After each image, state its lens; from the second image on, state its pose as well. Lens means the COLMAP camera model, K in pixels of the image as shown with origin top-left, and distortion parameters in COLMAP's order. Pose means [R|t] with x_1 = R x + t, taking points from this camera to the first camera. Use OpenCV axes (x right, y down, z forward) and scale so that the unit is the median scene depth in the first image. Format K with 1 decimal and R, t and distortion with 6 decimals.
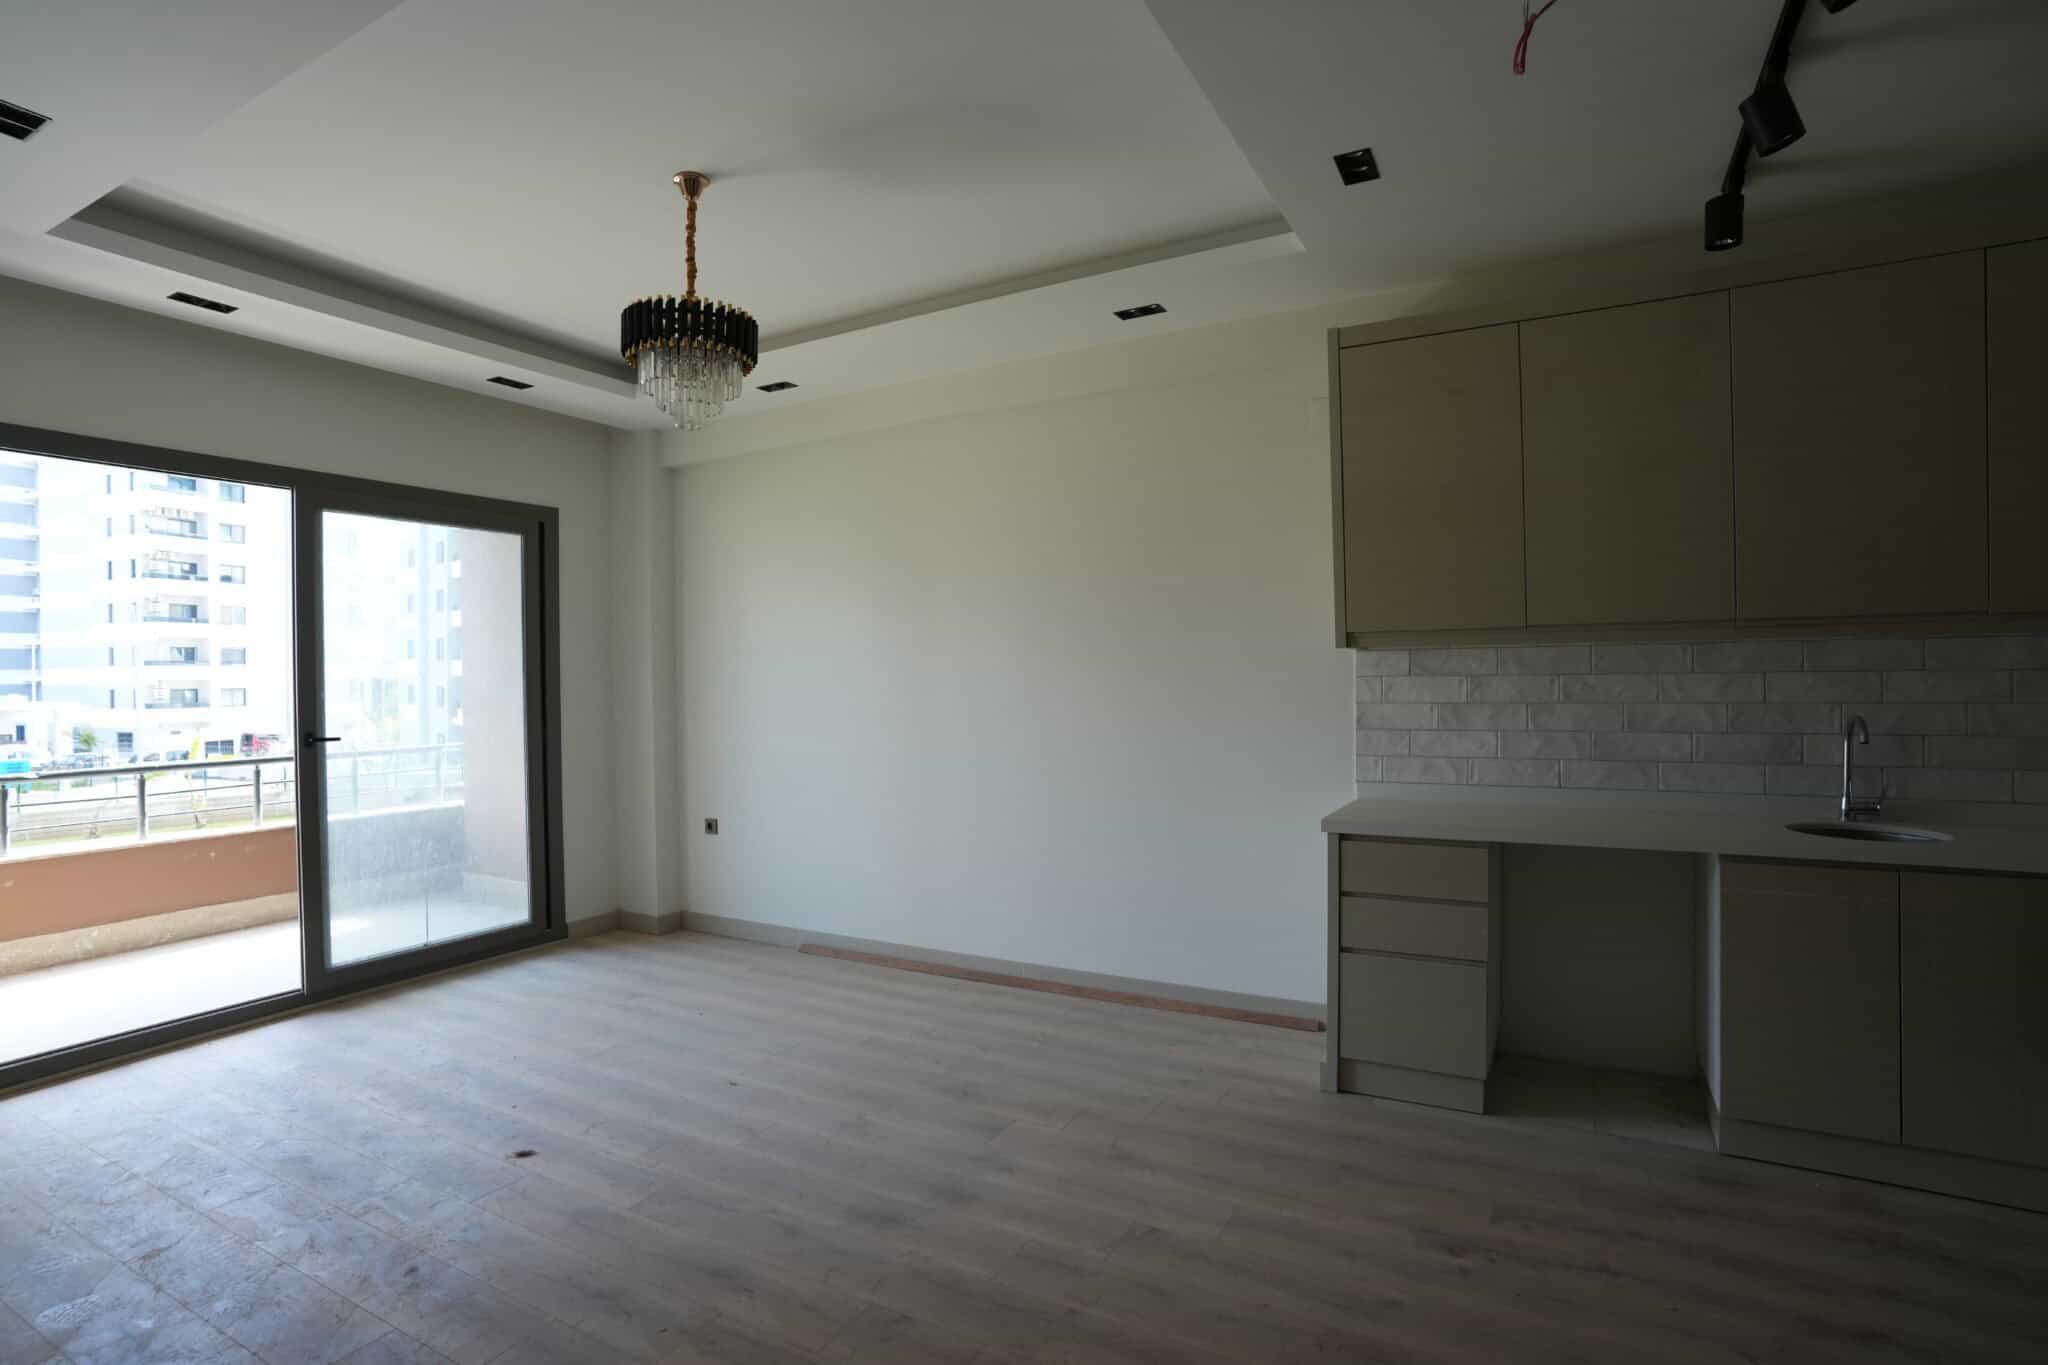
lens RADIAL K [[1003.3, 0, 1018.6], [0, 1003.3, 680.1], [0, 0, 1]] dist [-0.073981, 0.032629]
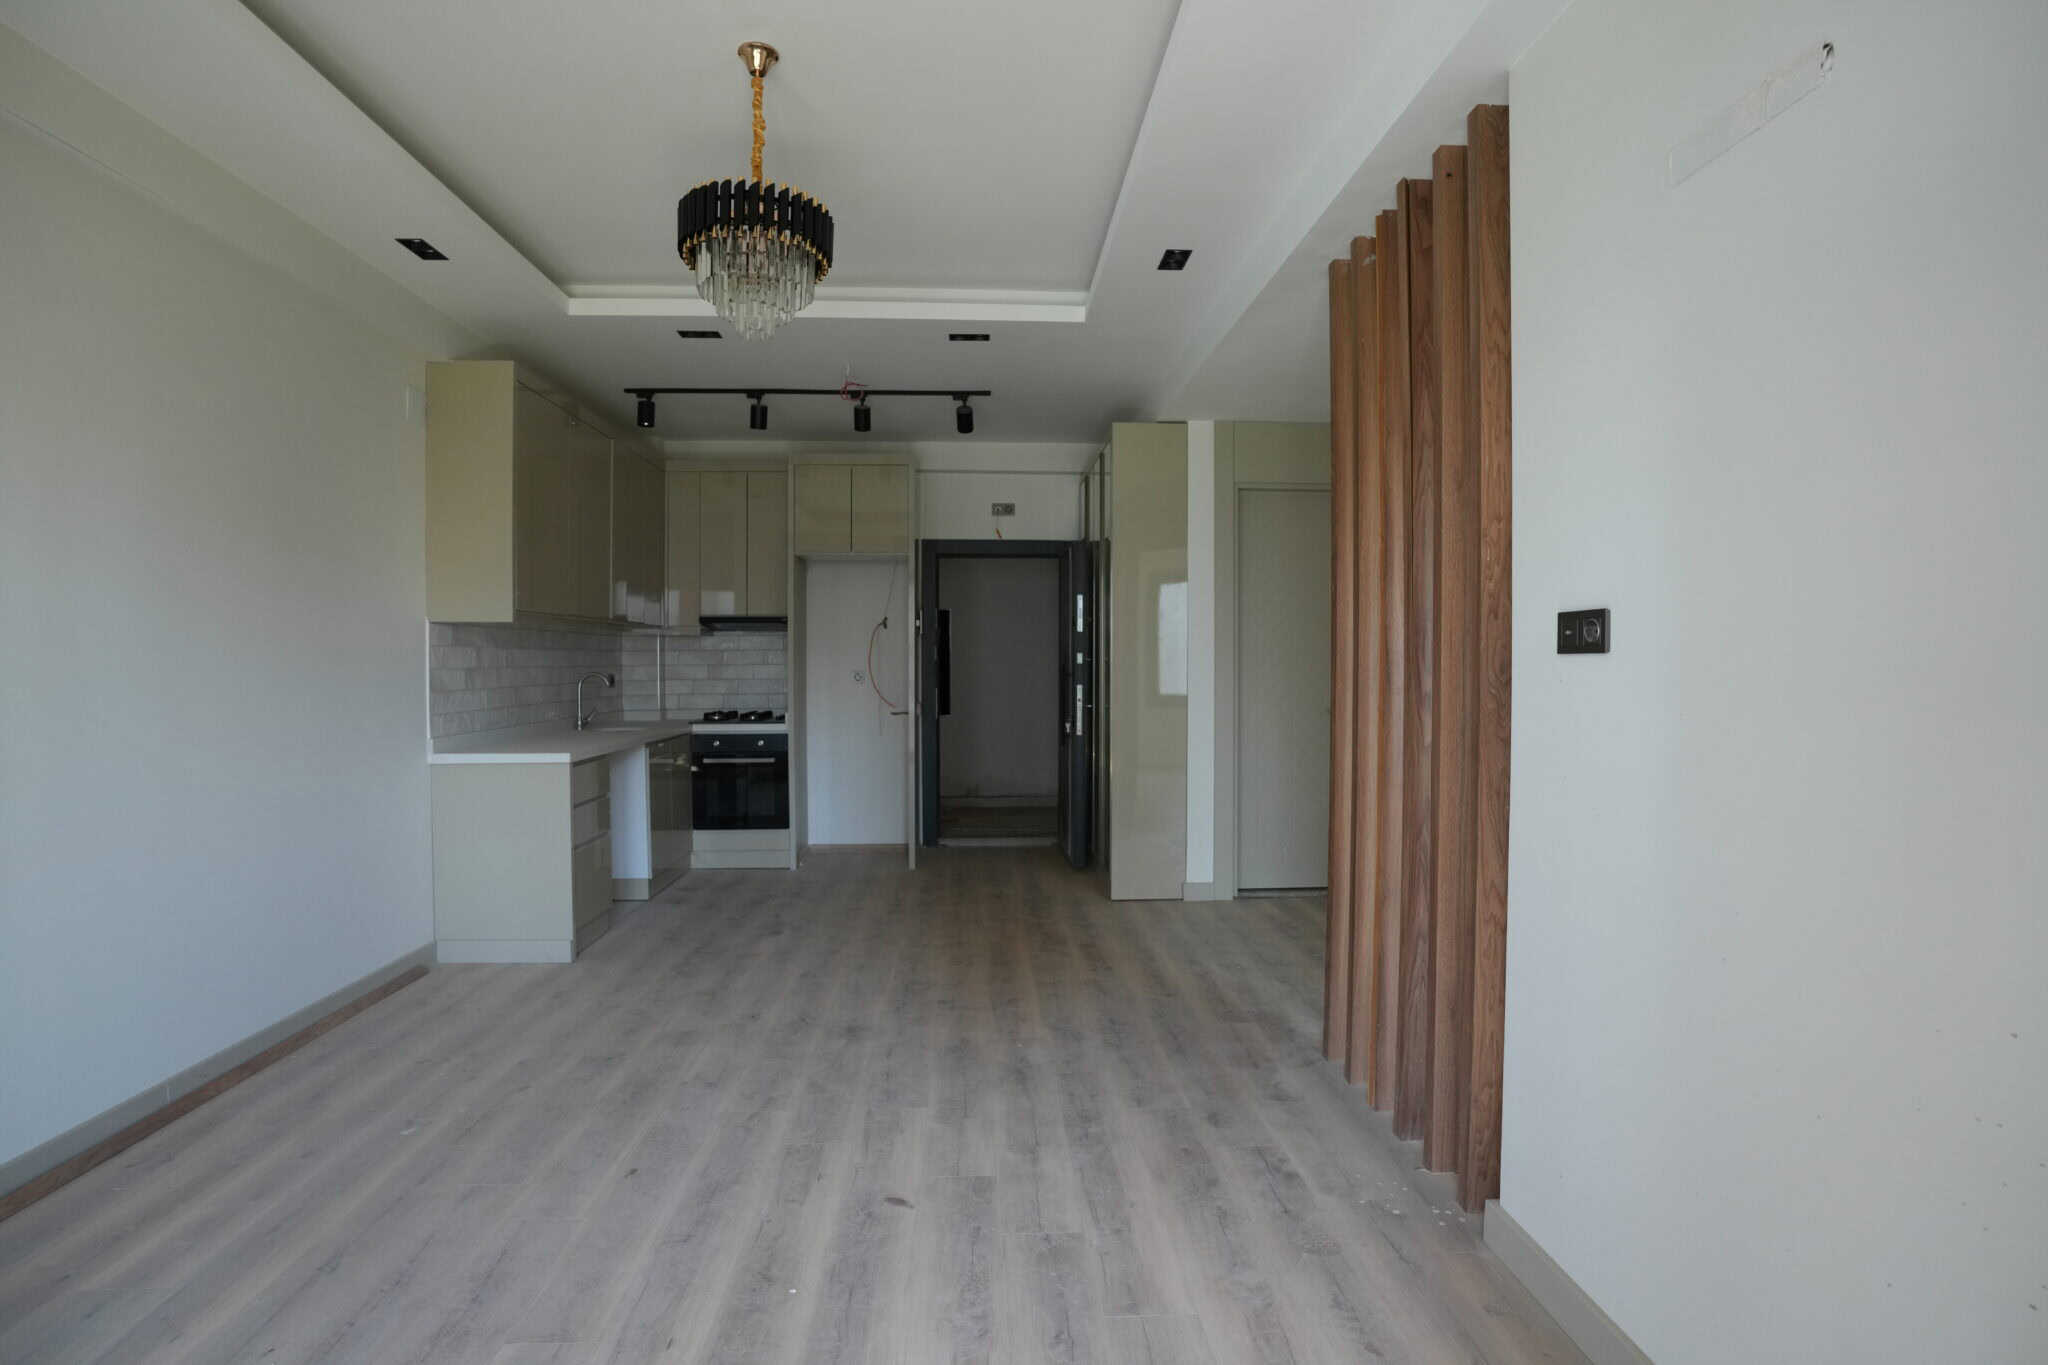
lens RADIAL K [[1003.3, 0, 1014.8], [0, 1003.3, 687.2], [0, 0, 1]] dist [-0.073981, 0.032629]
pose [[-0.531648, -0.008125, 0.846927, -1.037020], [0.011530, 0.999792, 0.016829, 0.035062], [-0.846887, 0.018713, -0.531443, 1.114614]]
